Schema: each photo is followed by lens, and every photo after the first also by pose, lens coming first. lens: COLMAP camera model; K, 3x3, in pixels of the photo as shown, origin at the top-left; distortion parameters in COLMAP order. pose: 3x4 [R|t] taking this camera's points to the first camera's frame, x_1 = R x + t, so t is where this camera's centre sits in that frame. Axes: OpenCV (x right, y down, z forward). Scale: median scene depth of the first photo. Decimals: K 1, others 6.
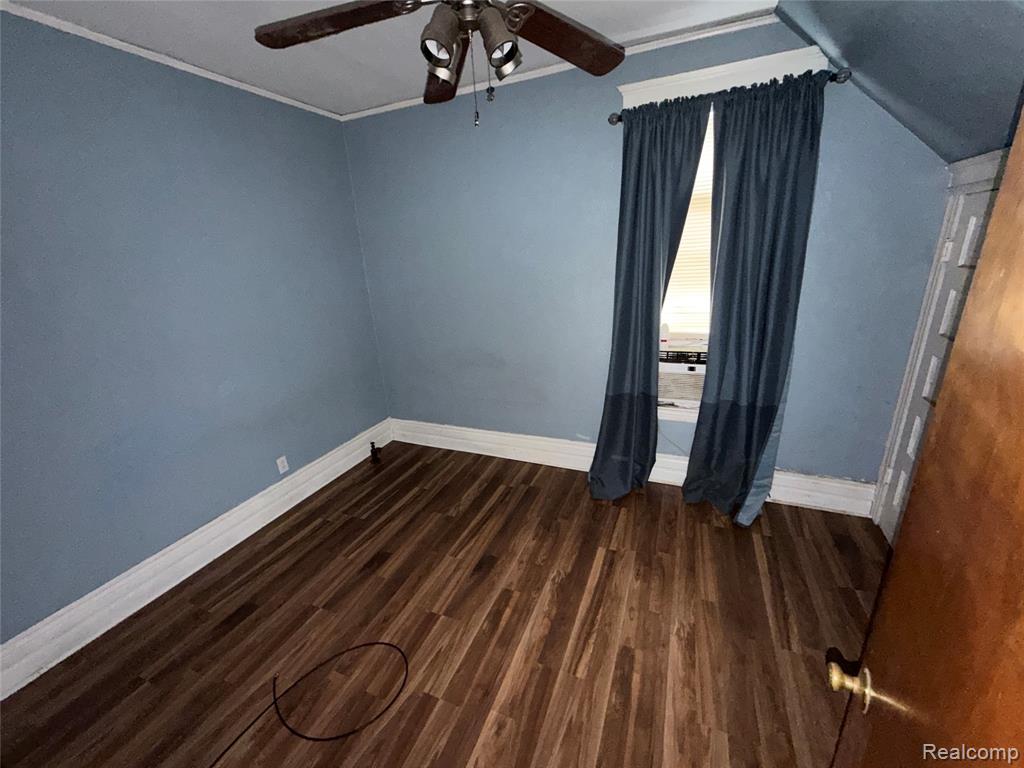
lens RADIAL K [[409.6, 0, 503.3], [0, 409.6, 382.3], [0, 0, 1]] dist [0.005557, 0.000054]
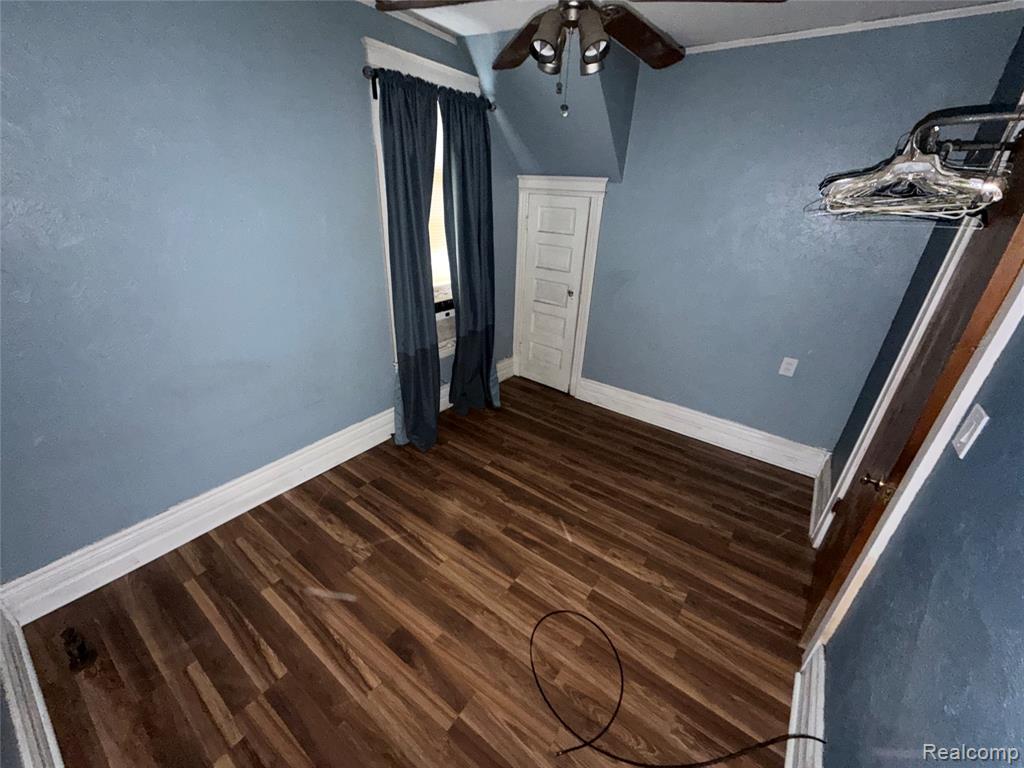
lens RADIAL K [[409.6, 0, 512.5], [0, 409.6, 384.4], [0, 0, 1]] dist [0.005557, 0.000054]
pose [[0.217312, -0.359023, 0.907677, -0.819899], [0.247977, 0.919697, 0.304408, -0.193038], [-0.944078, 0.158932, 0.288891, 0.549653]]
